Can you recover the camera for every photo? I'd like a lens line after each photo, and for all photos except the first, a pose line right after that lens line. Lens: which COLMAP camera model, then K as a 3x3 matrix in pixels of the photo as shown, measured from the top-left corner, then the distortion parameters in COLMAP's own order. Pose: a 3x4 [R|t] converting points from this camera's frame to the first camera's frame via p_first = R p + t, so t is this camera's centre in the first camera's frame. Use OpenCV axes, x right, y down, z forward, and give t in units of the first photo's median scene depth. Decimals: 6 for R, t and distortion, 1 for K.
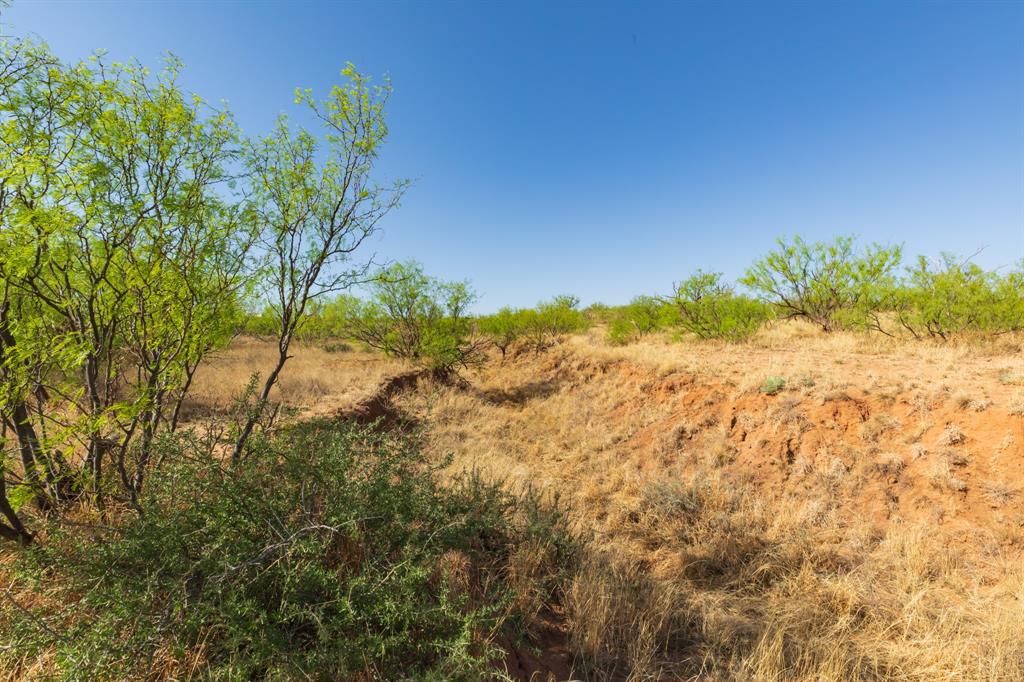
lens RADIAL K [[496.0, 0, 512.0], [0, 496.0, 341.0], [0, 0, 1]] dist [-0.000298, -0.000404]
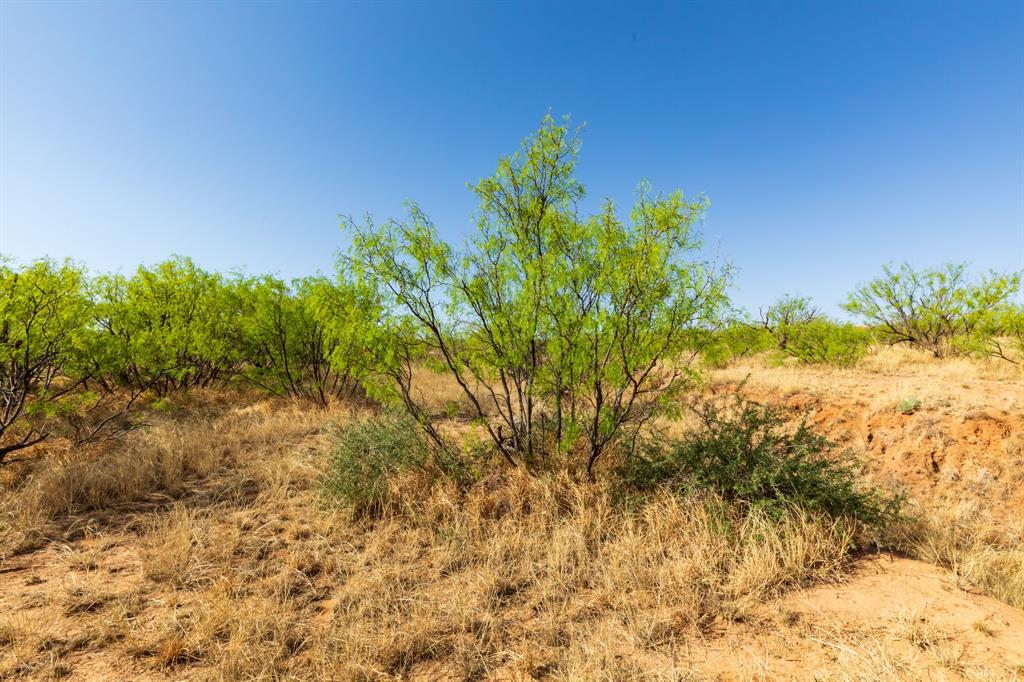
lens RADIAL K [[496.0, 0, 512.0], [0, 496.0, 341.0], [0, 0, 1]] dist [-0.000298, -0.000404]
pose [[0.992903, 0.007843, -0.118667, -0.146243], [-0.013164, 0.998939, -0.044121, 0.003822], [0.118195, 0.045370, 0.991953, -0.138917]]
